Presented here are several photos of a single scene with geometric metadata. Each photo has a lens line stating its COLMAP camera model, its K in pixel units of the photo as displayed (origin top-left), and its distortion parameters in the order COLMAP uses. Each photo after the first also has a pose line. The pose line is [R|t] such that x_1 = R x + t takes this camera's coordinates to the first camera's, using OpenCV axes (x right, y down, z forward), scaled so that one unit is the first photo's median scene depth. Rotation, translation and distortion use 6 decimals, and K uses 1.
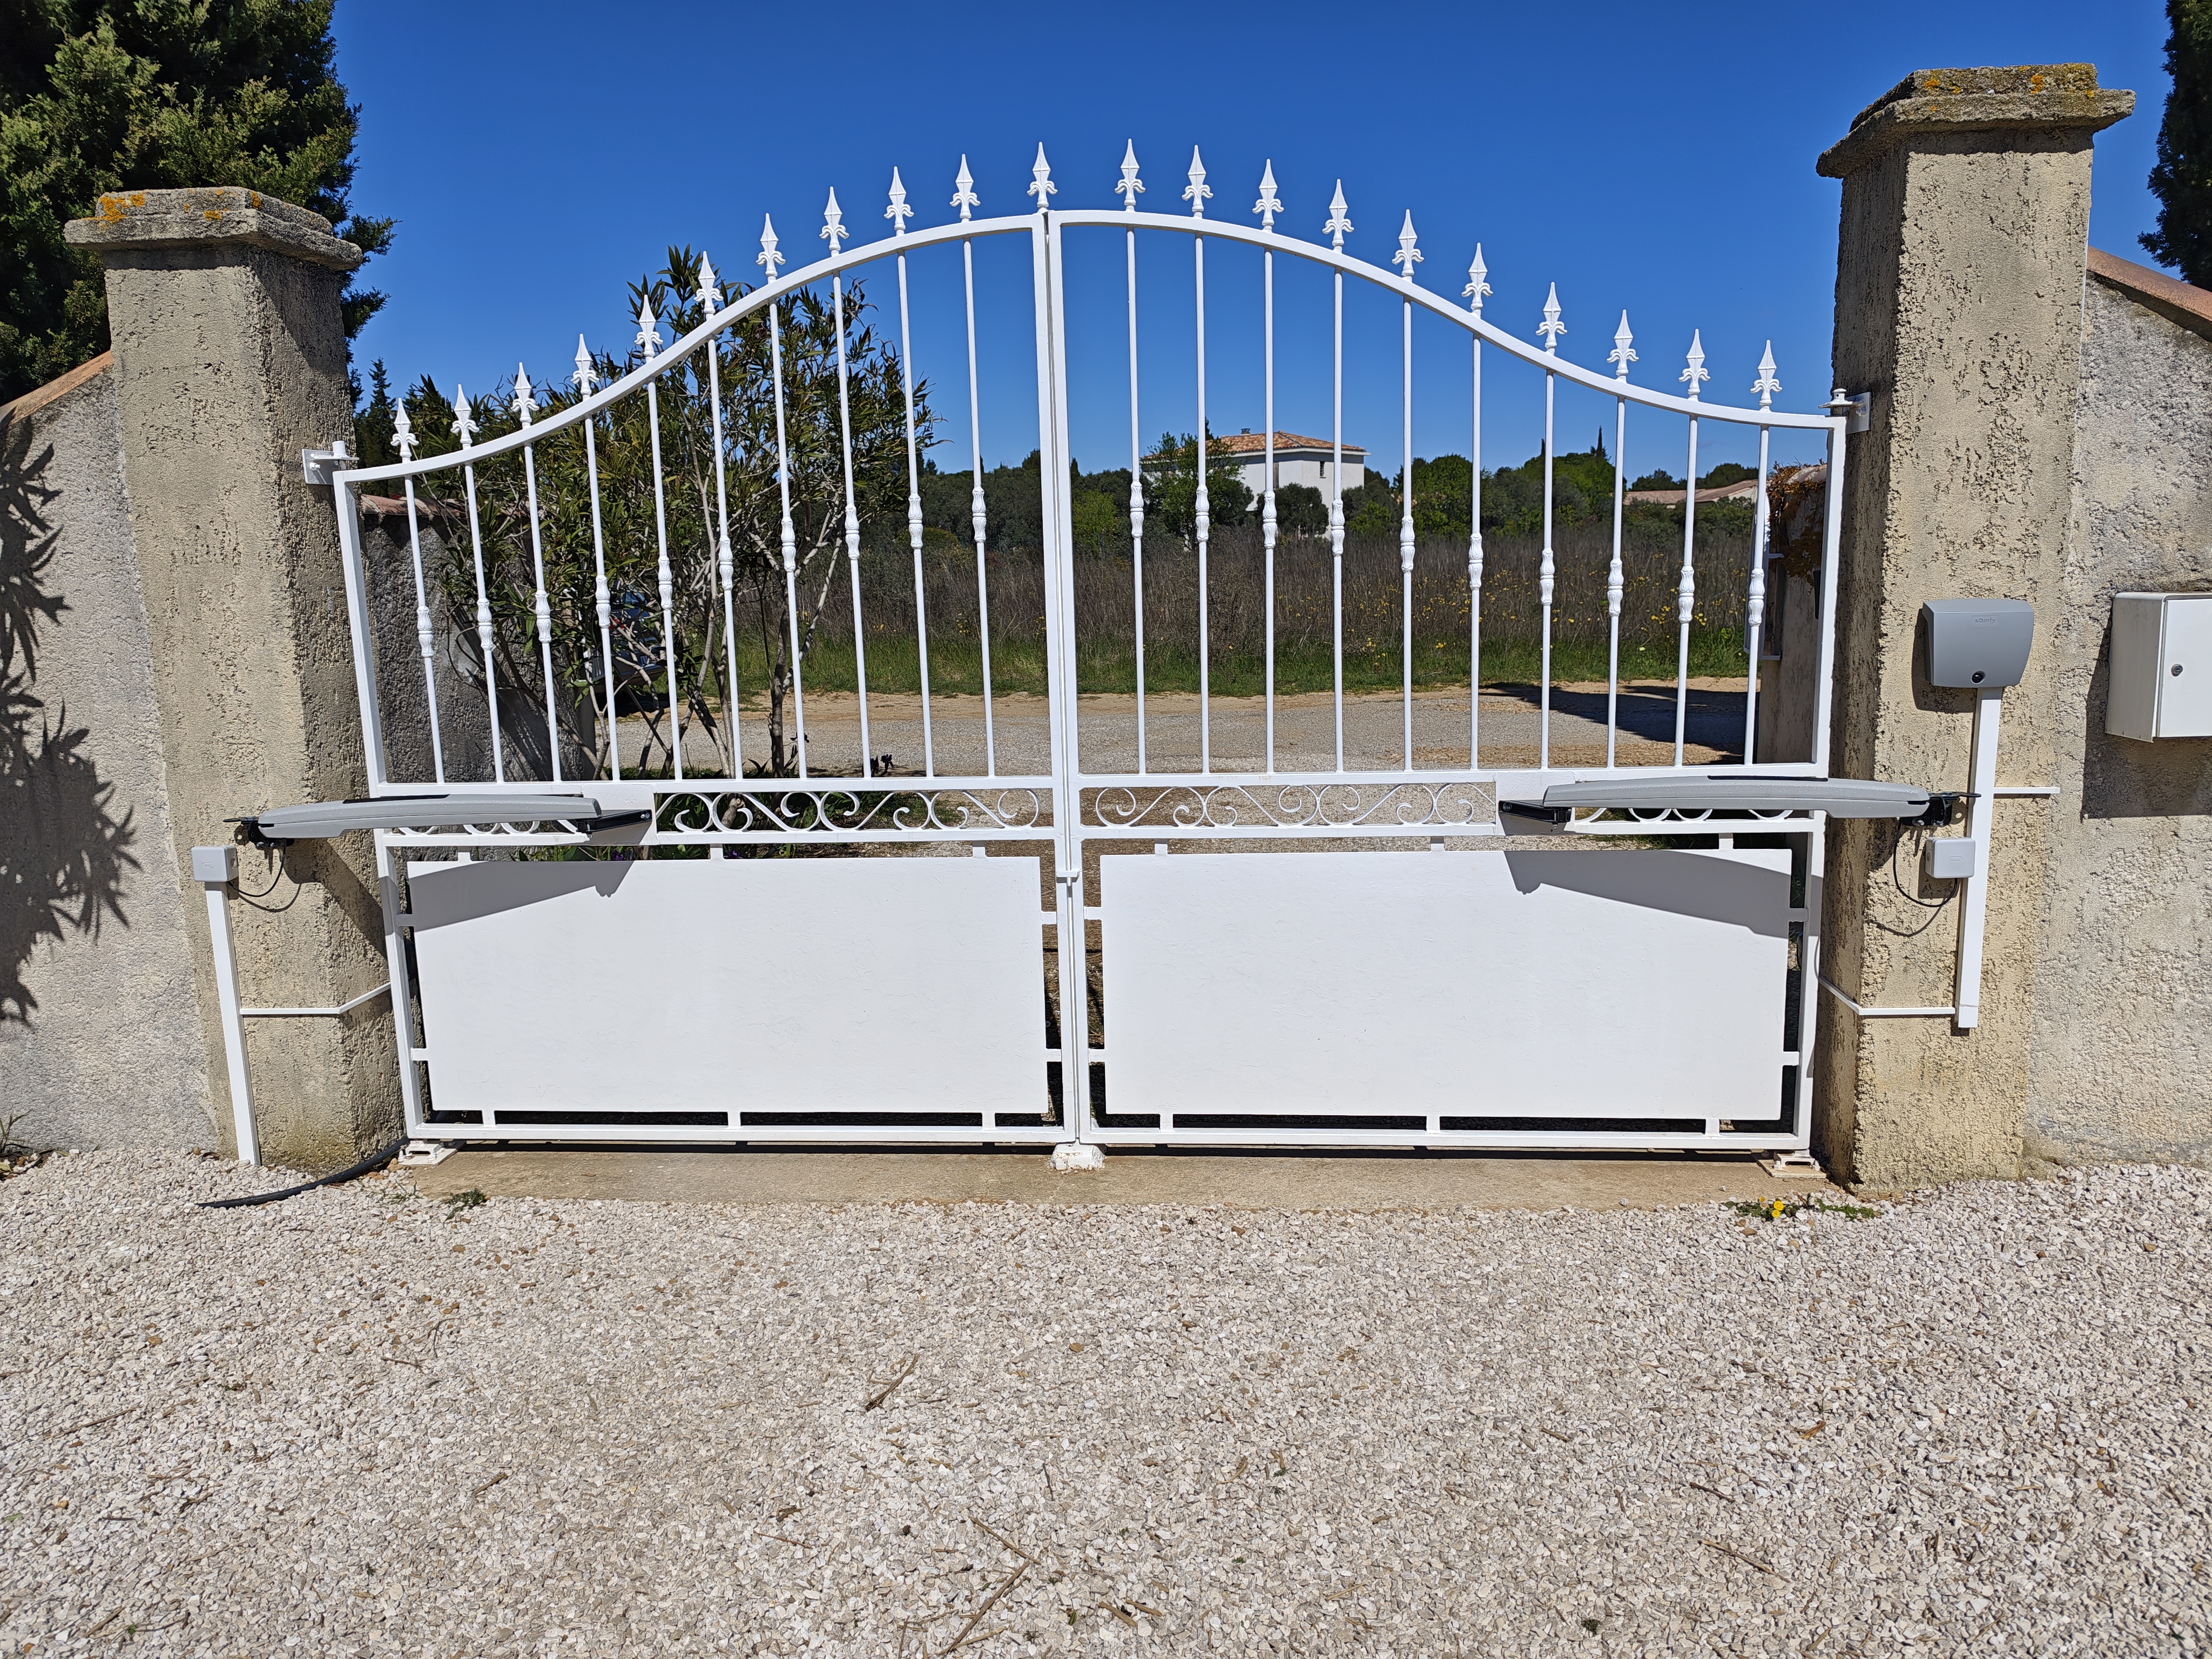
lens RADIAL K [[1460.7, 0, 1106.0], [0, 1460.7, 829.5], [0, 0, 1]] dist [0.001090, 0.001051]
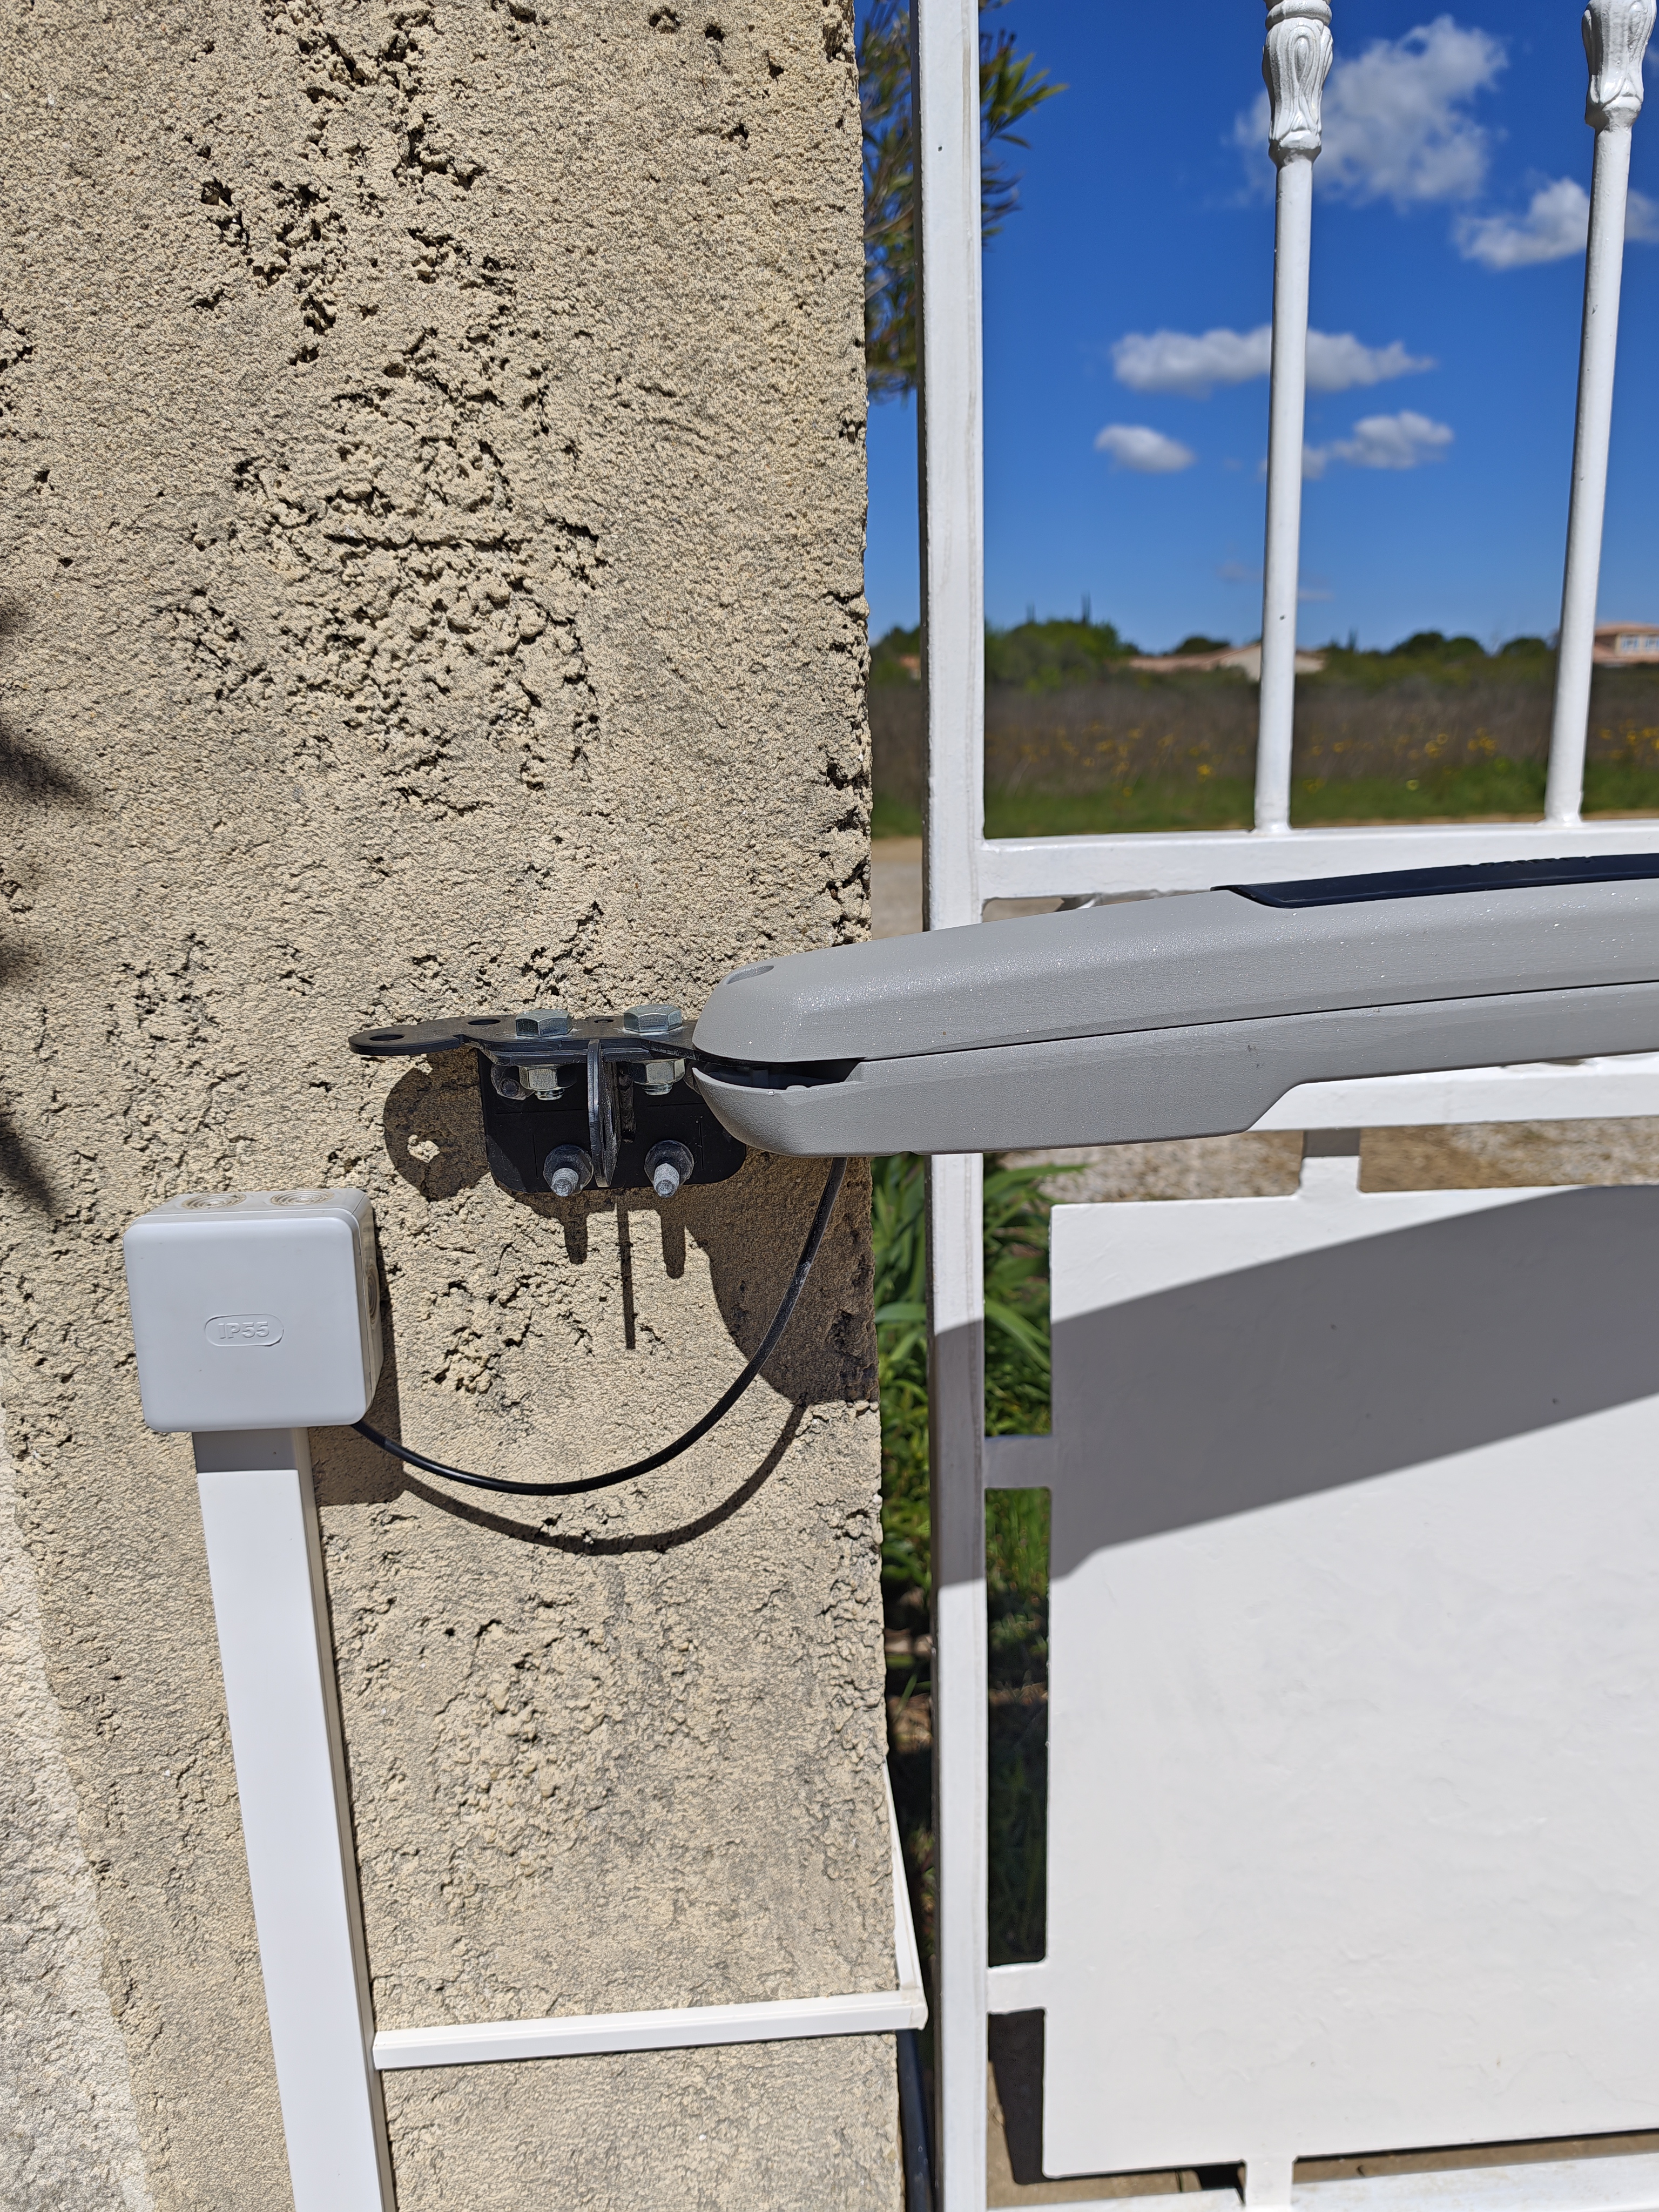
lens RADIAL K [[1470.5, 0, 829.5], [0, 1470.5, 1106.0], [0, 0, 1]] dist [-0.027377, -0.000796]
pose [[0.985846, -0.035267, 0.163902, -0.571509], [0.024771, 0.997535, 0.065652, -0.008480], [-0.165814, -0.060663, 0.984290, 0.828955]]
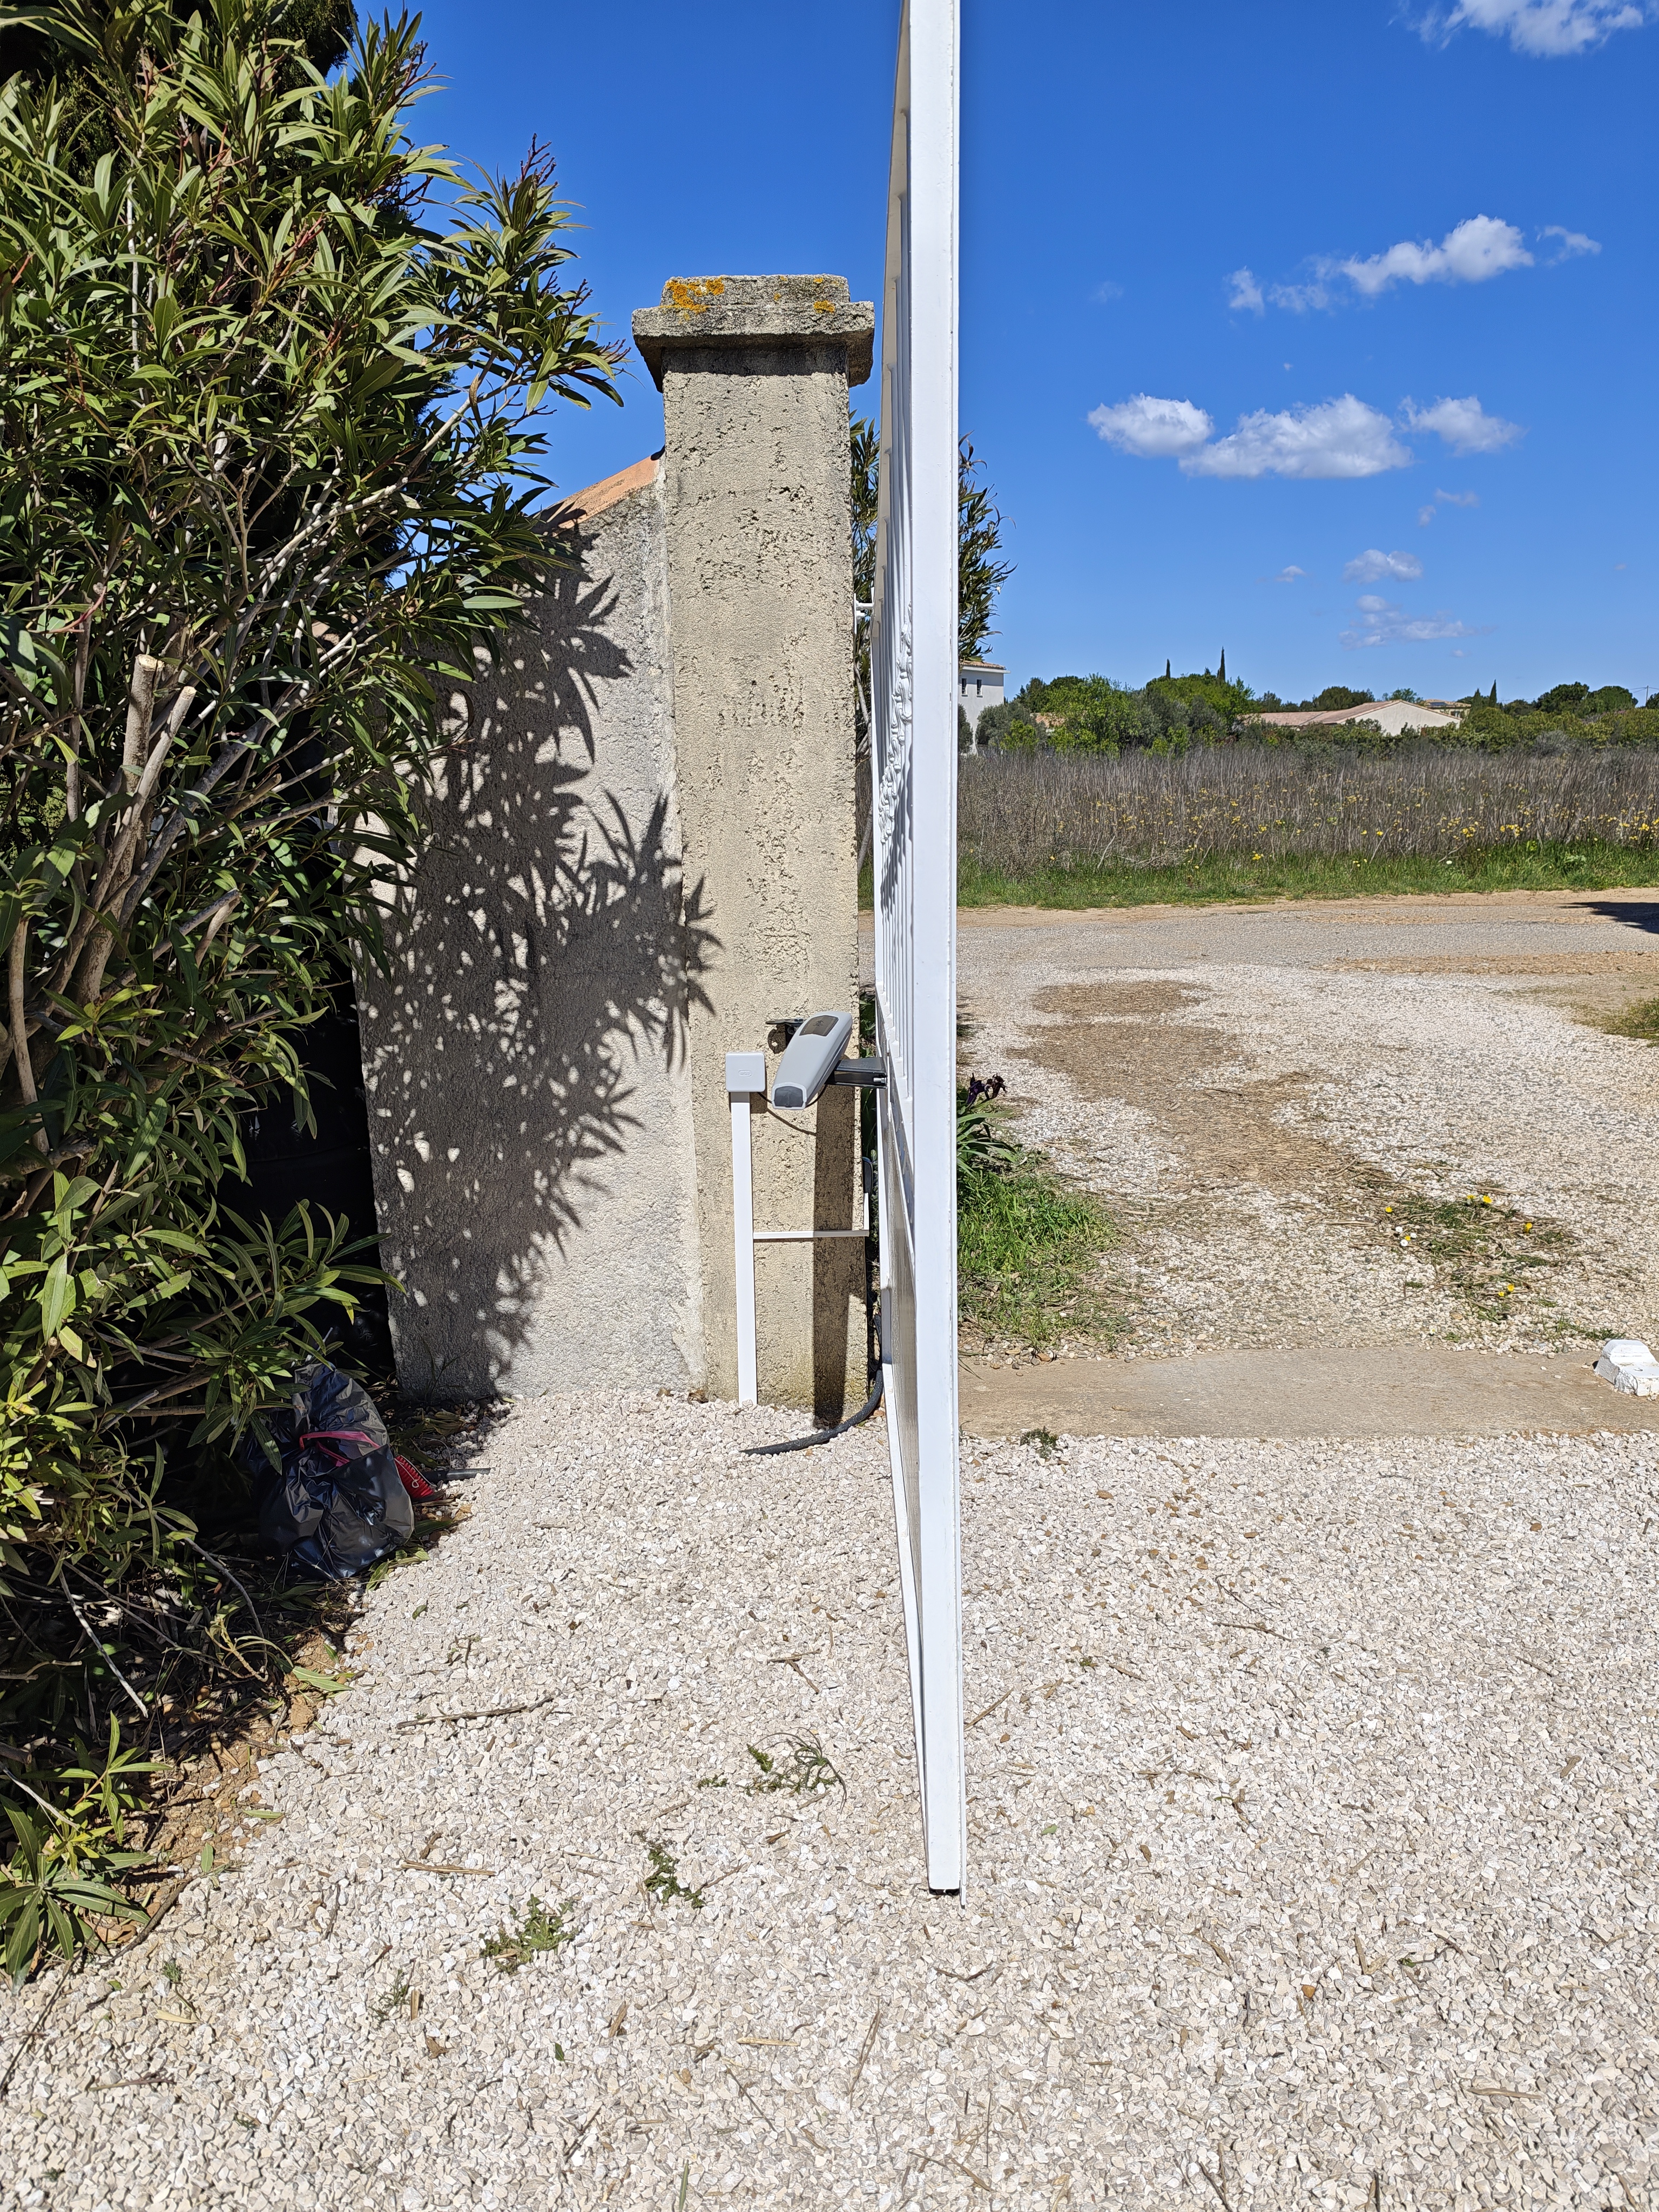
lens RADIAL K [[1460.7, 0, 833.9], [0, 1460.7, 1147.3], [0, 0, 1]] dist [0.001090, 0.001051]
pose [[0.997166, -0.008515, 0.074752, -0.621070], [0.003604, 0.997840, 0.065588, 0.011014], [-0.075149, -0.065132, 0.995043, 0.112794]]
